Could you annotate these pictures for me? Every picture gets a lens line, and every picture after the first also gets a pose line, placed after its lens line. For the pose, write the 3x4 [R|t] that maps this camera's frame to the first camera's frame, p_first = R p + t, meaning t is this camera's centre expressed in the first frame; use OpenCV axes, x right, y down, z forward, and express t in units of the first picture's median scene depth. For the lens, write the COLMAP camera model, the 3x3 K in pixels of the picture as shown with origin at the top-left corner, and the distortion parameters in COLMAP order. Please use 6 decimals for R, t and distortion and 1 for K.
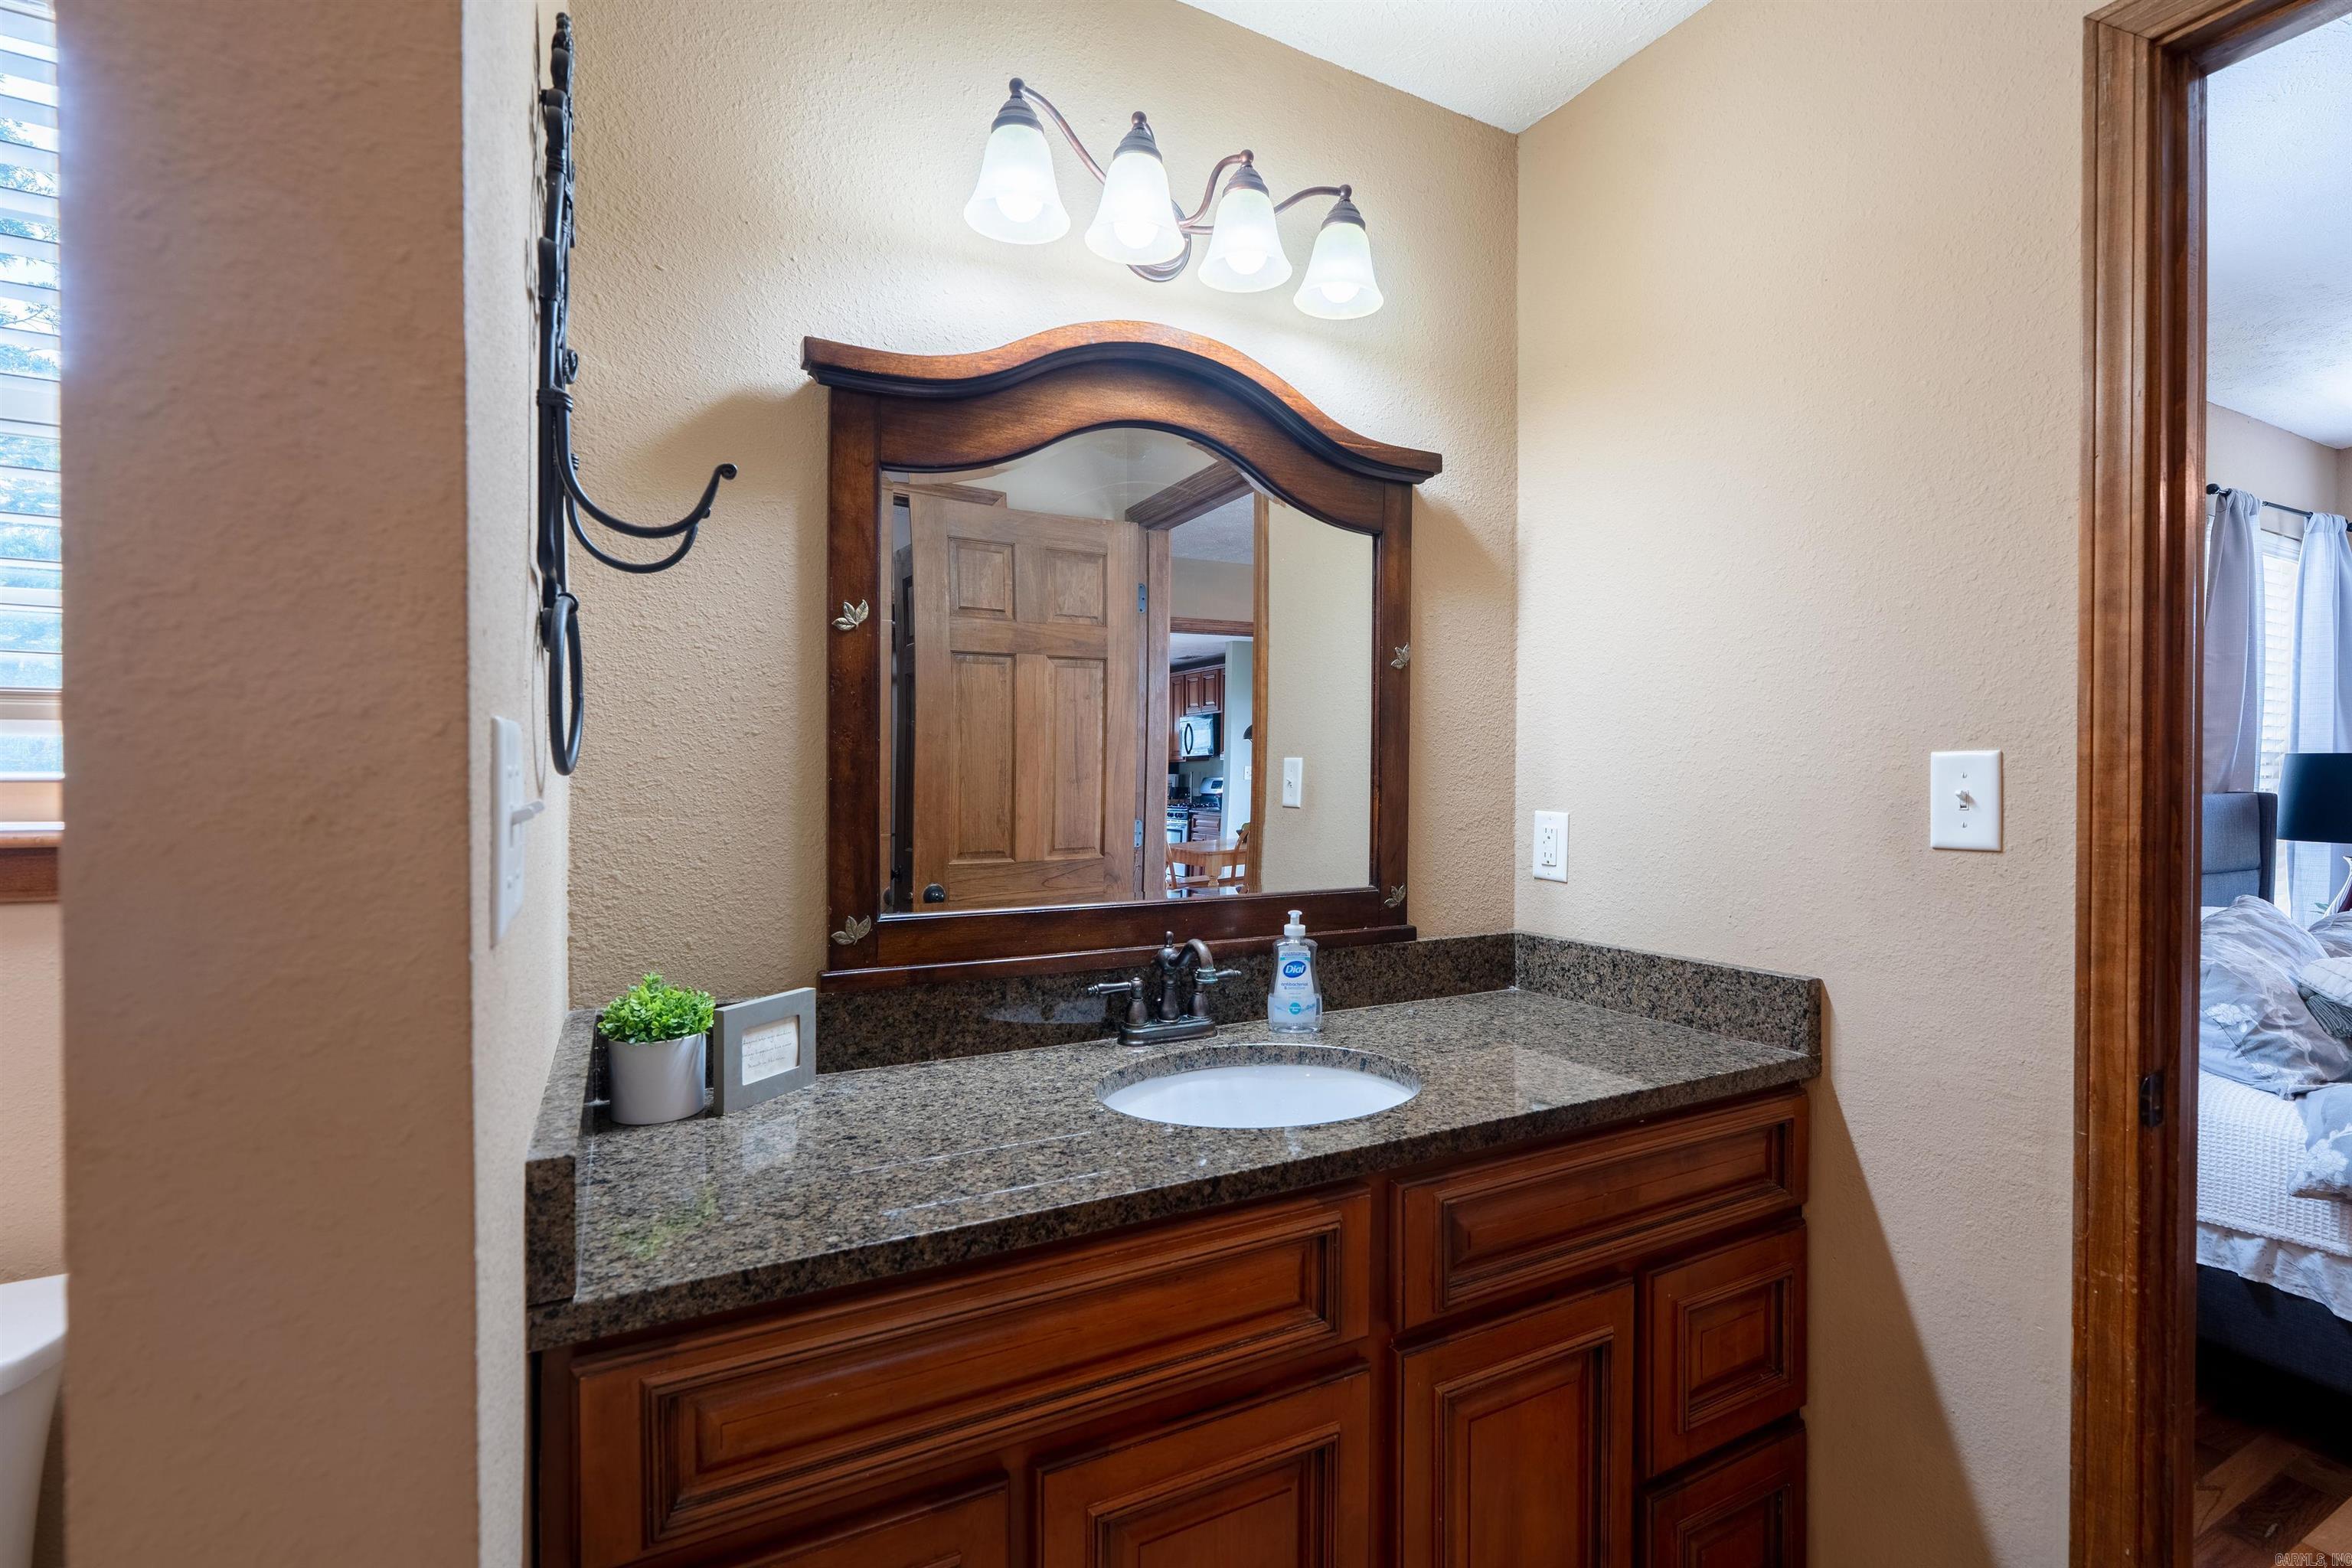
lens RADIAL K [[1057.0, 0, 1177.2], [0, 1057.0, 771.8], [0, 0, 1]] dist [-0.006017, 0.003363]
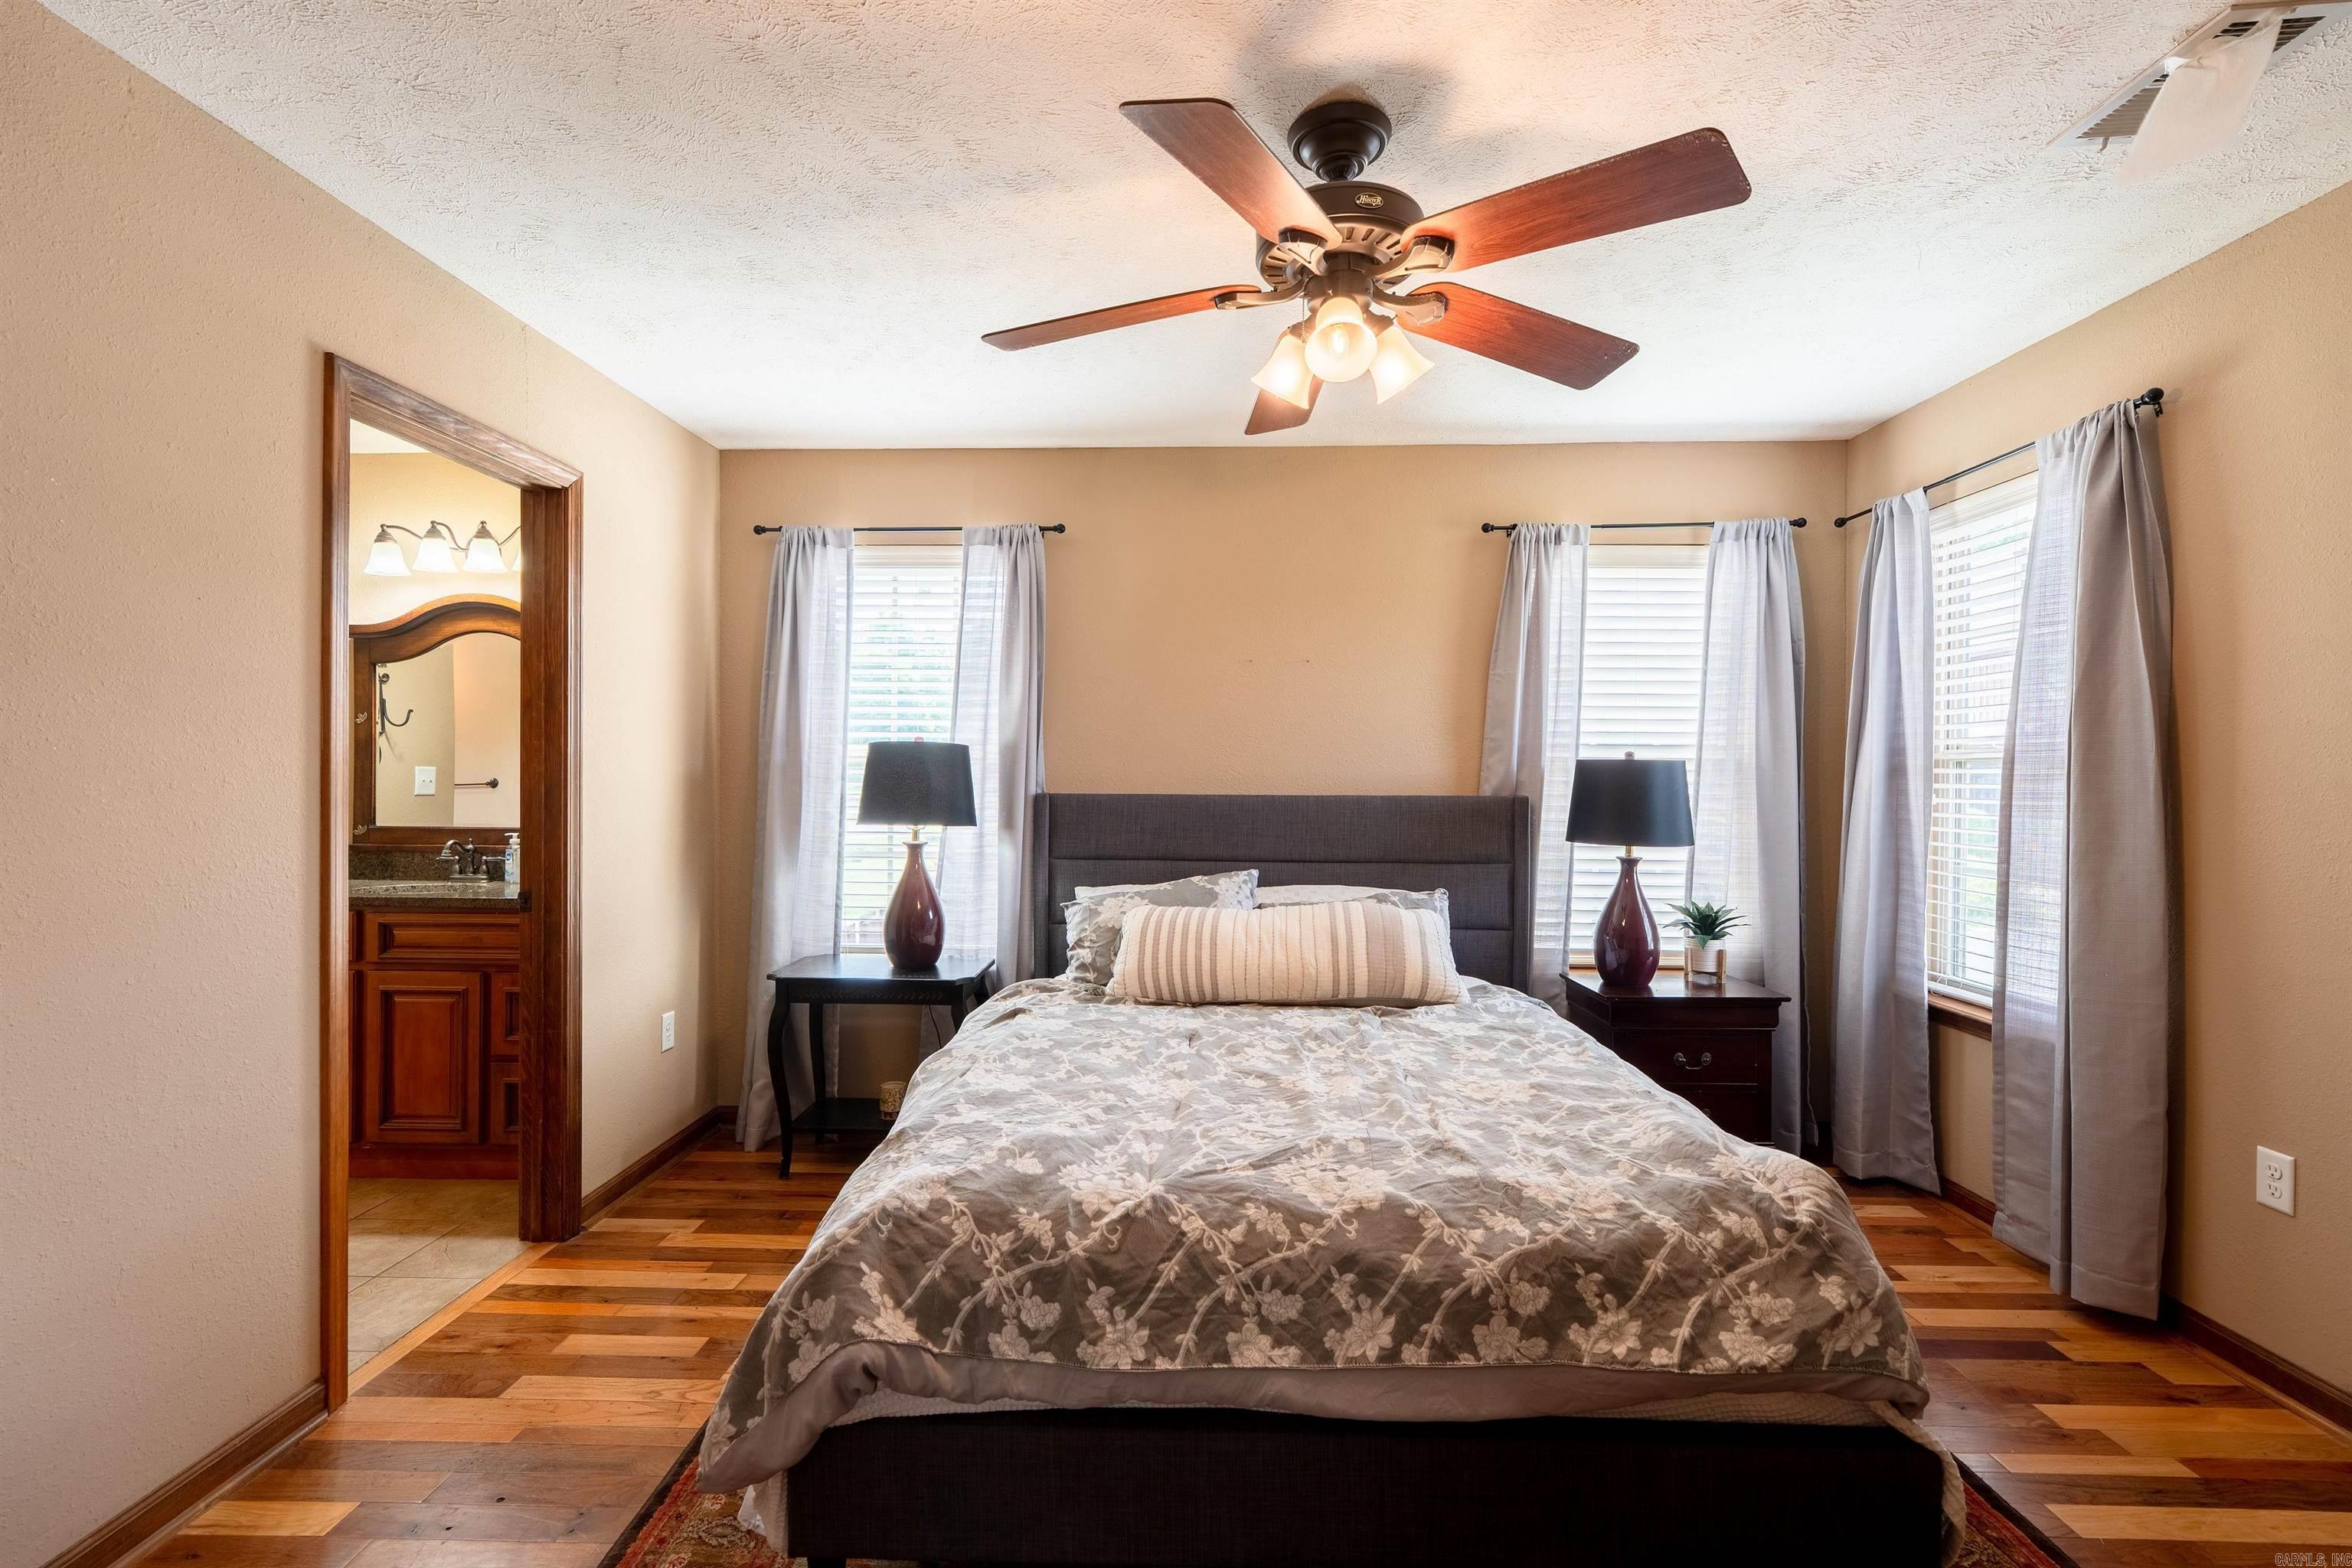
lens RADIAL K [[1057.0, 0, 1168.0], [0, 1057.0, 776.8], [0, 0, 1]] dist [-0.006017, 0.003363]
pose [[0.869544, 0.001867, -0.493852, 3.016388], [-0.002086, 0.999998, 0.000107, 0.001531], [0.493851, 0.000938, 0.869546, -0.392091]]
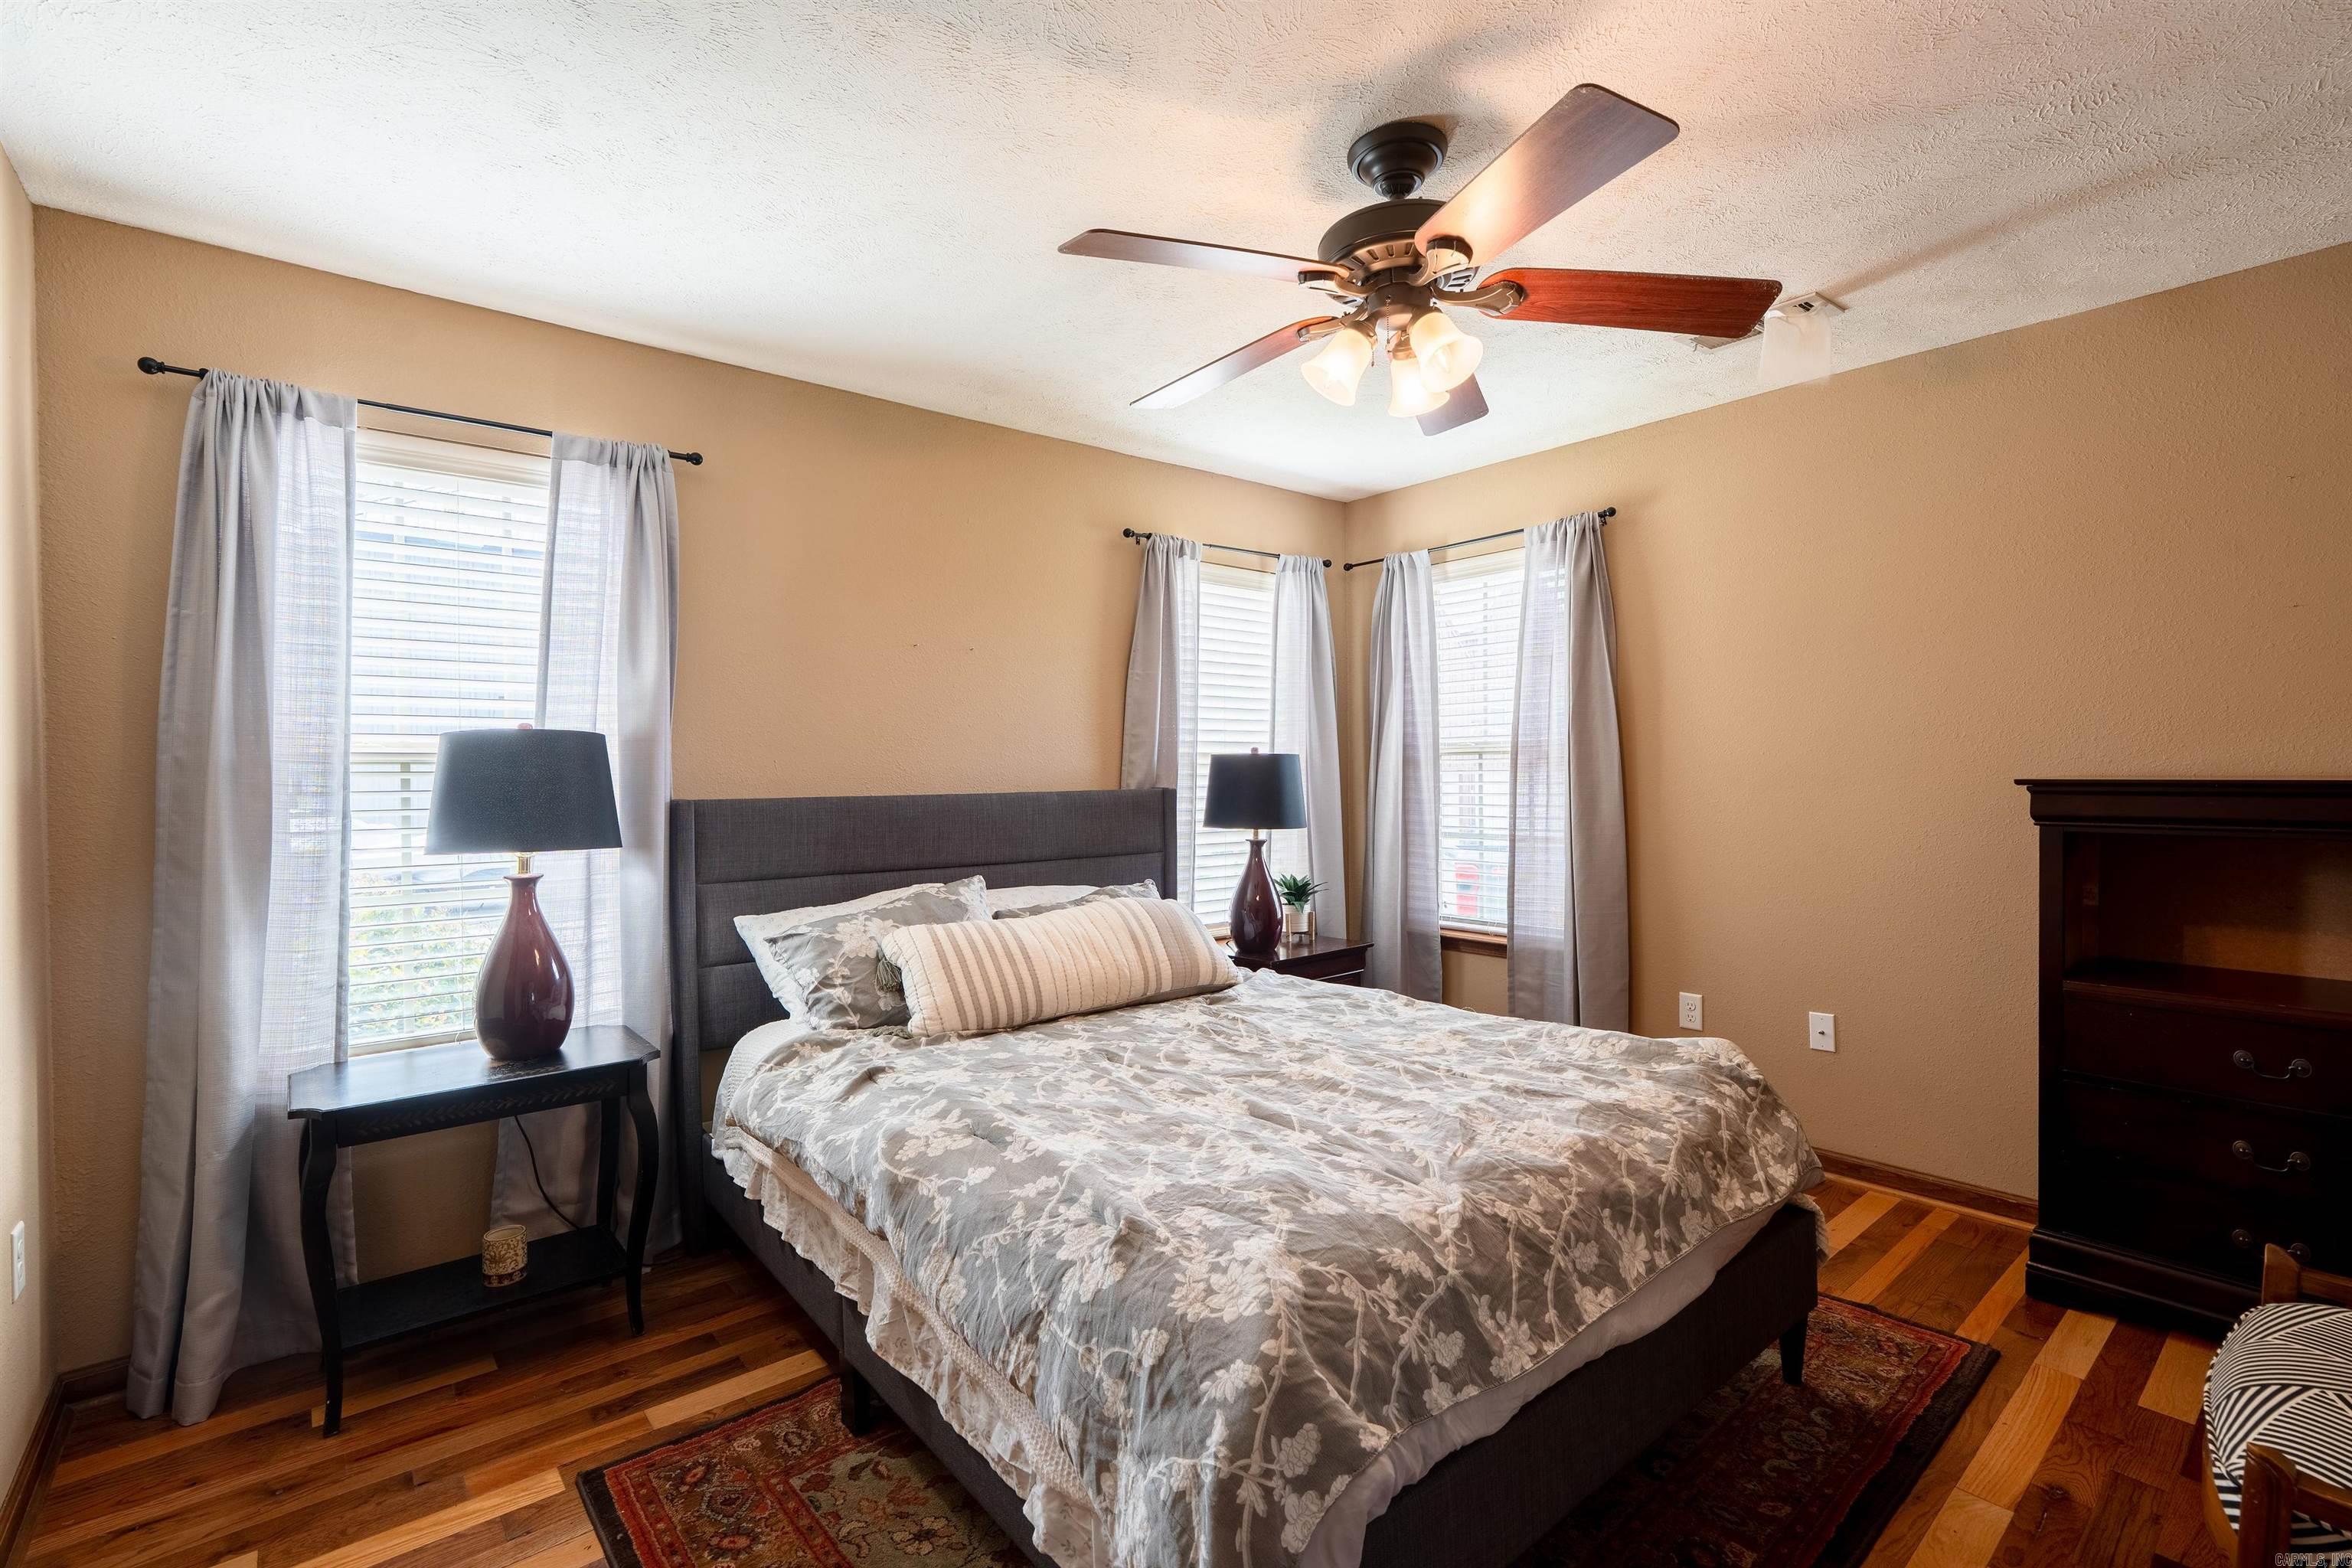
lens RADIAL K [[1057.0, 0, 1175.2], [0, 1057.0, 780.1], [0, 0, 1]] dist [-0.006017, 0.003363]
pose [[0.977422, -0.016604, 0.210641, 1.880617], [0.015273, 0.999852, 0.007942, 0.003367], [-0.210742, -0.004546, 0.977531, -0.433415]]
